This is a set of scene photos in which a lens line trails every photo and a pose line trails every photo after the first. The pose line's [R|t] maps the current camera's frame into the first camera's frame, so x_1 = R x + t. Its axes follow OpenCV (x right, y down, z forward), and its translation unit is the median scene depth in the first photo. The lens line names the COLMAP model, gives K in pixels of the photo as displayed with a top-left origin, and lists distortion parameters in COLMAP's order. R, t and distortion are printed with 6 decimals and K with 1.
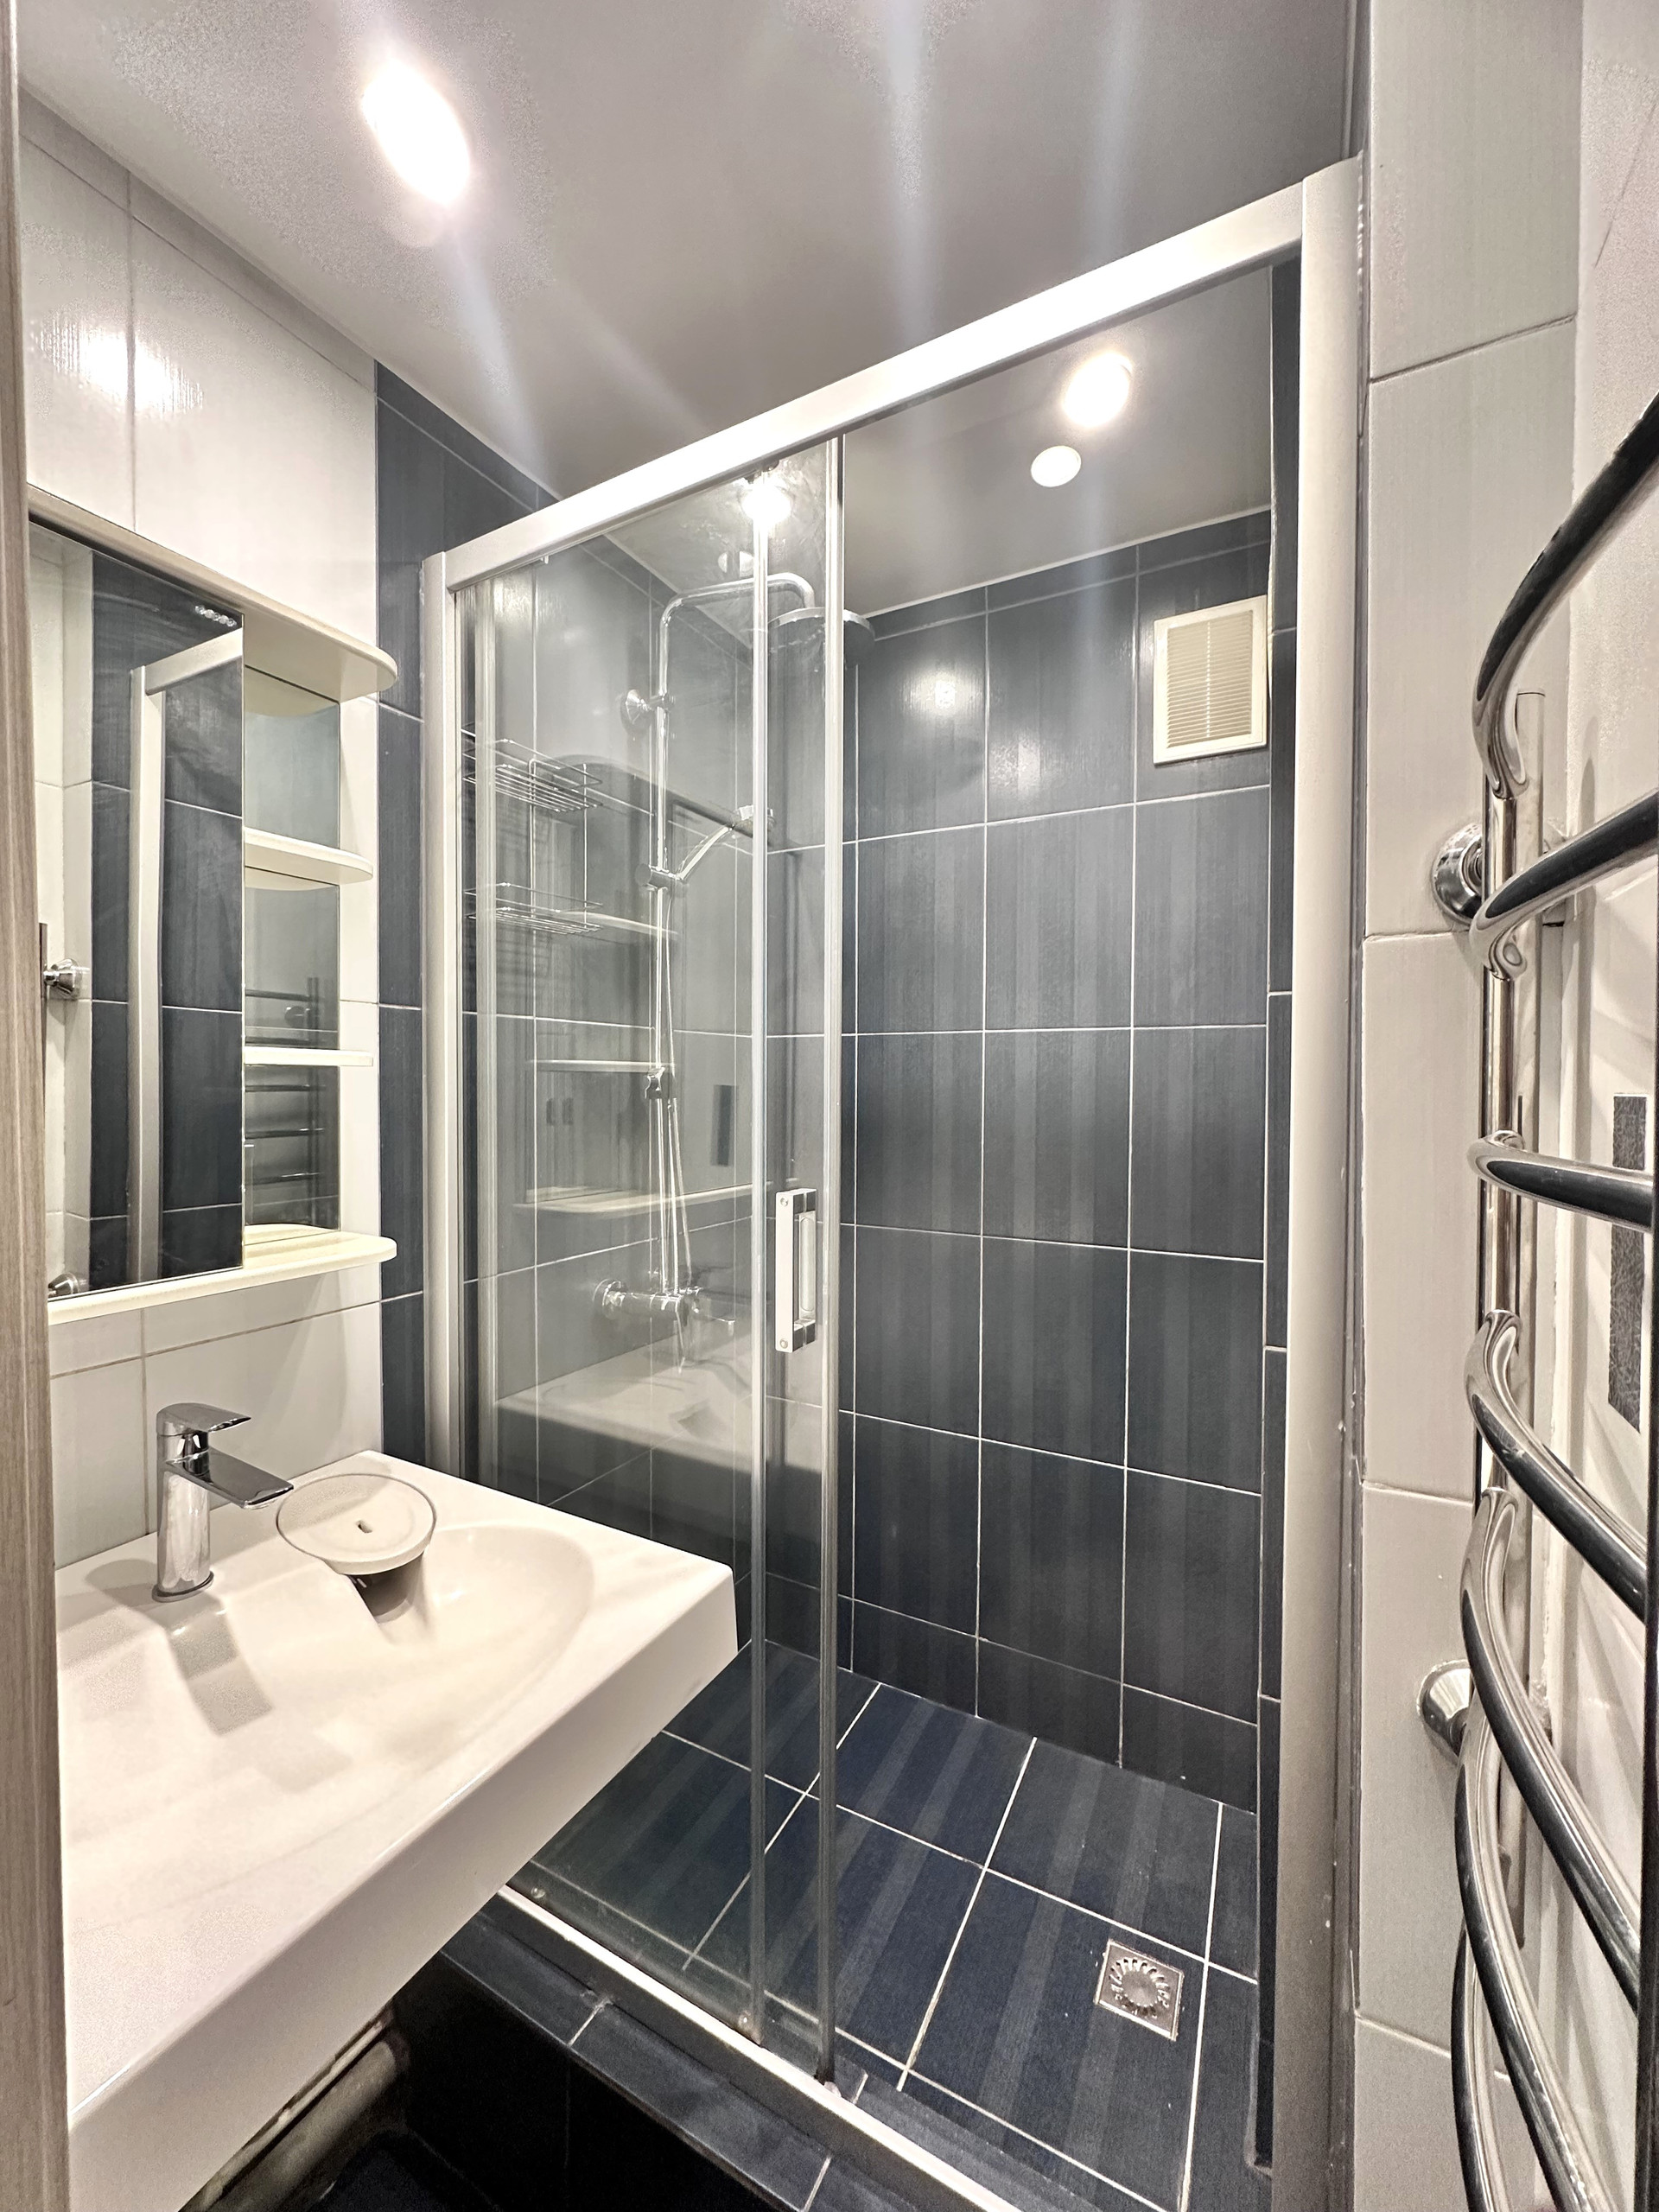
lens RADIAL K [[883.2, 0, 815.6], [0, 883.2, 1103.4], [0, 0, 1]] dist [0.000627, 0.000047]
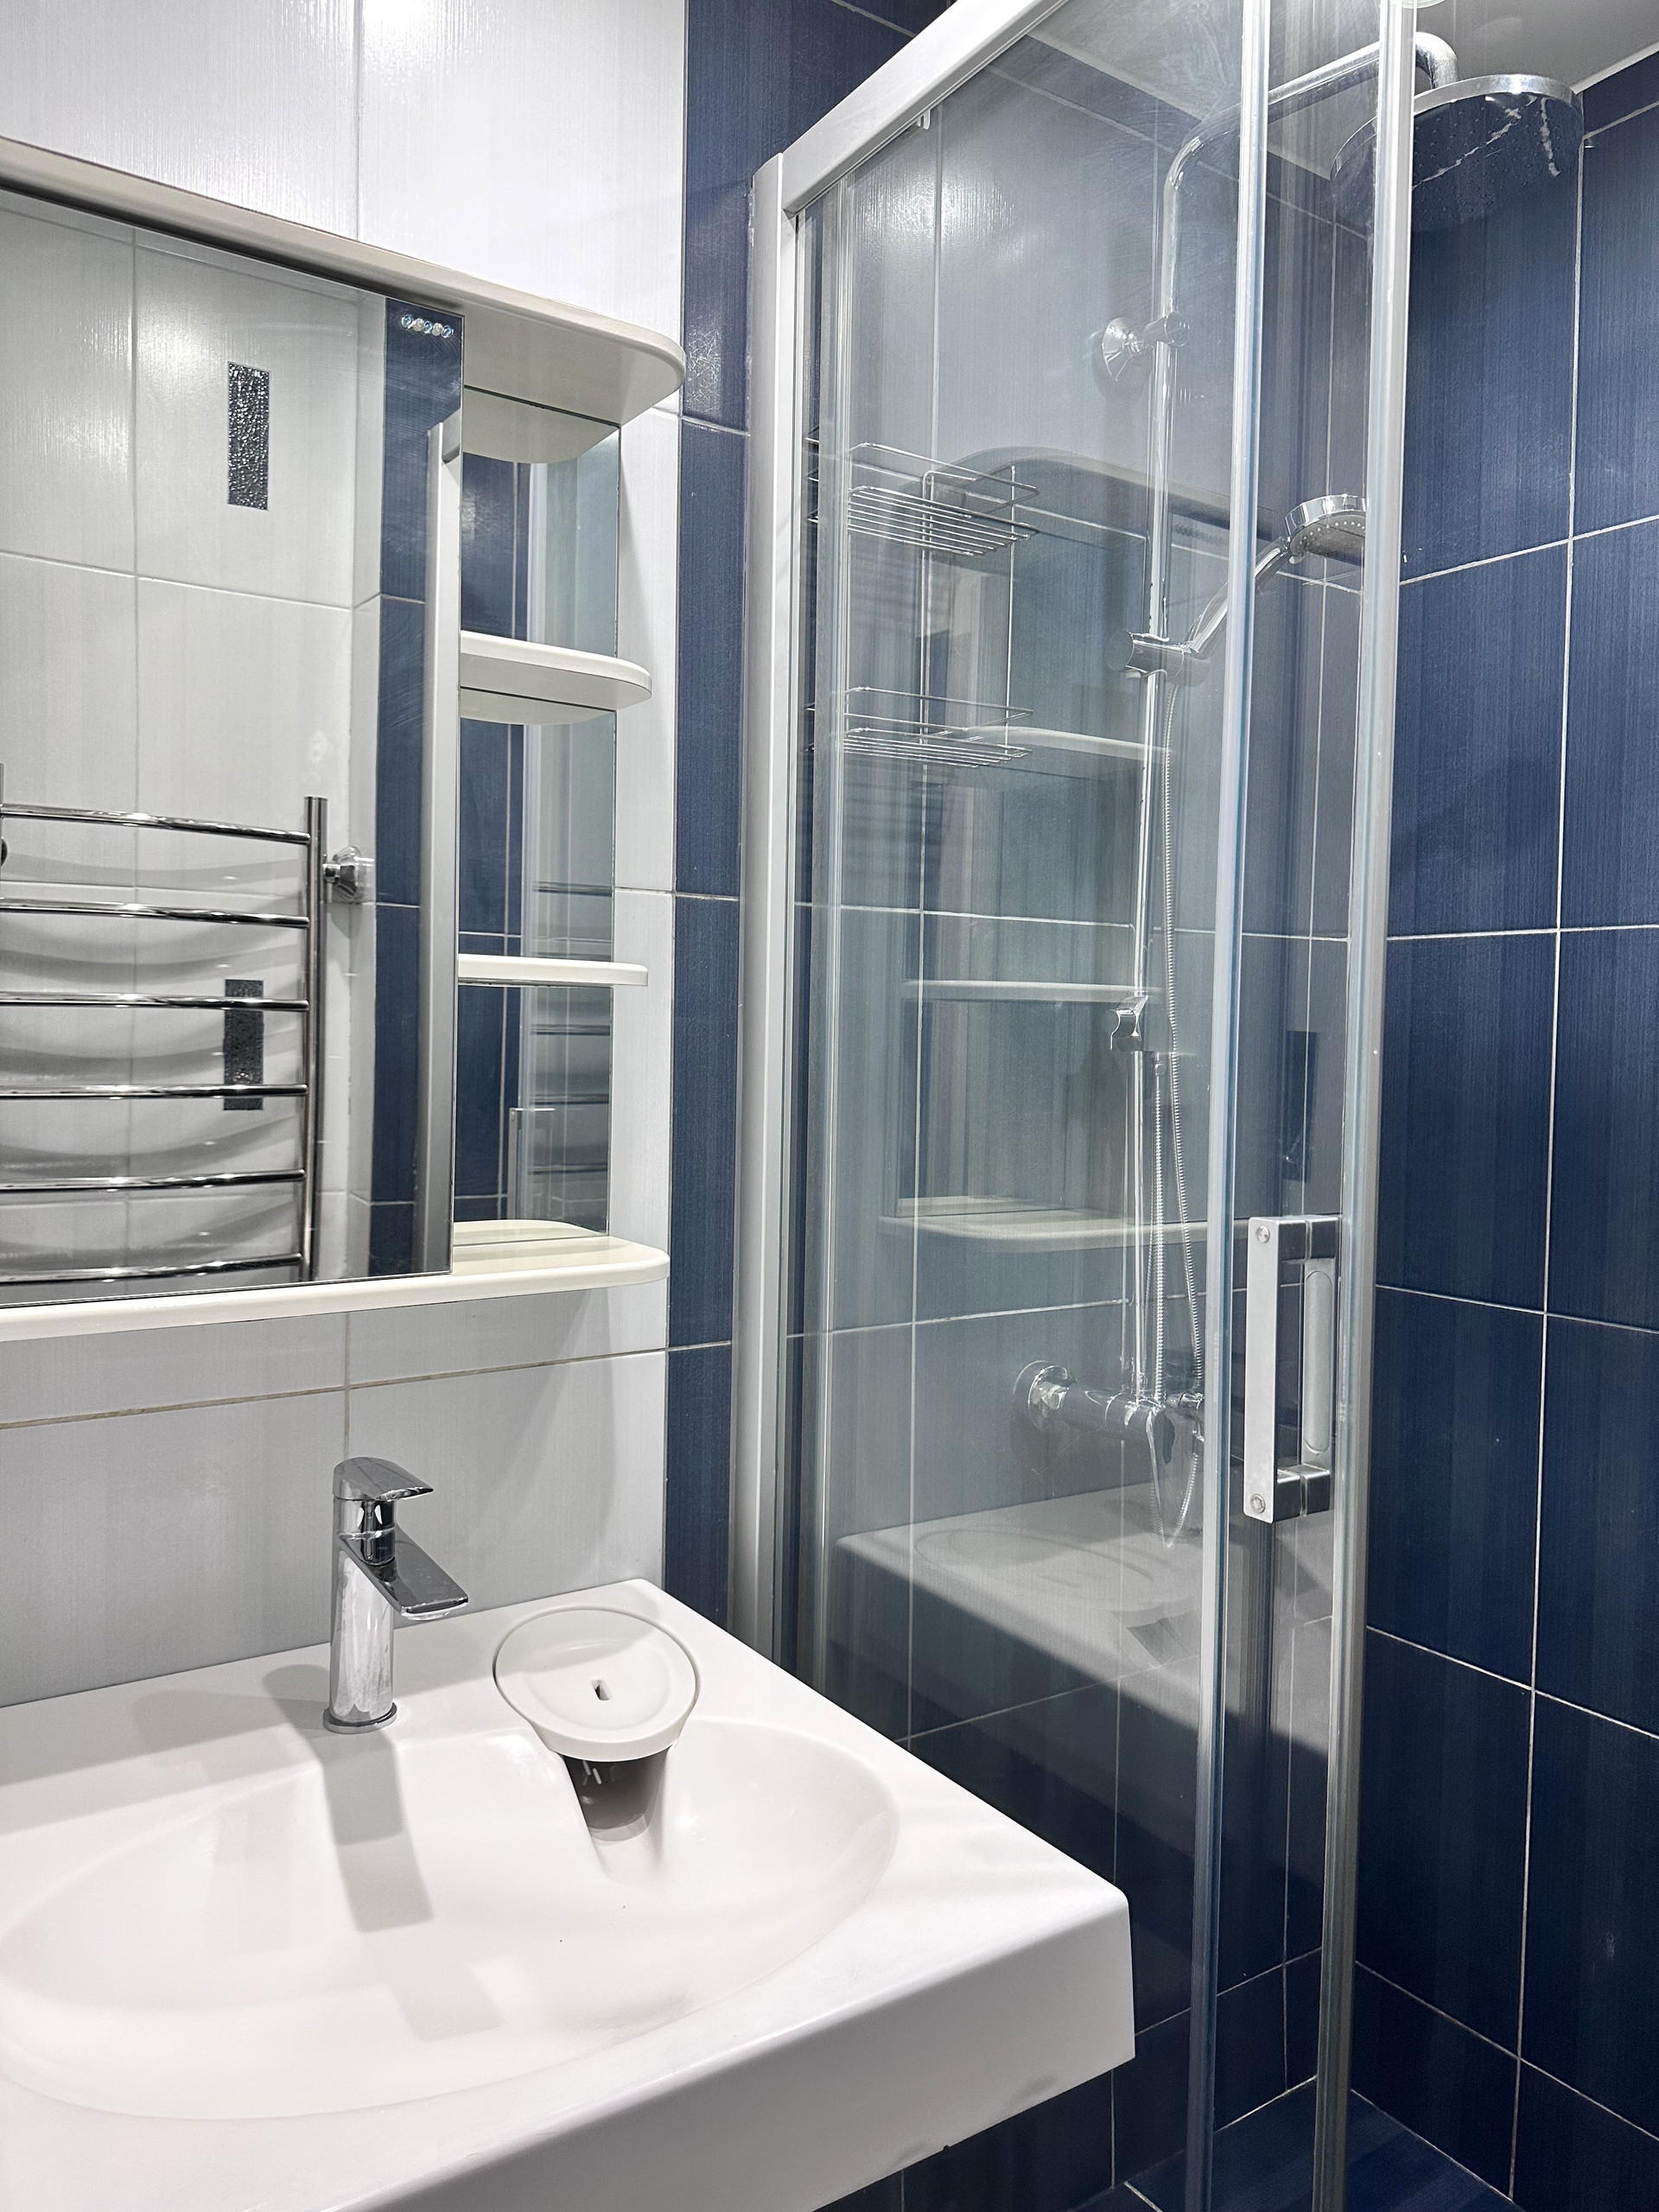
lens RADIAL K [[1551.3, 0, 832.4], [0, 1551.3, 1087.7], [0, 0, 1]] dist [0.119536, -0.201507]
pose [[0.887951, 0.026772, -0.459159, 0.133606], [-0.024181, 0.999641, 0.011523, 0.014708], [0.459303, 0.000871, 0.888279, 0.038139]]
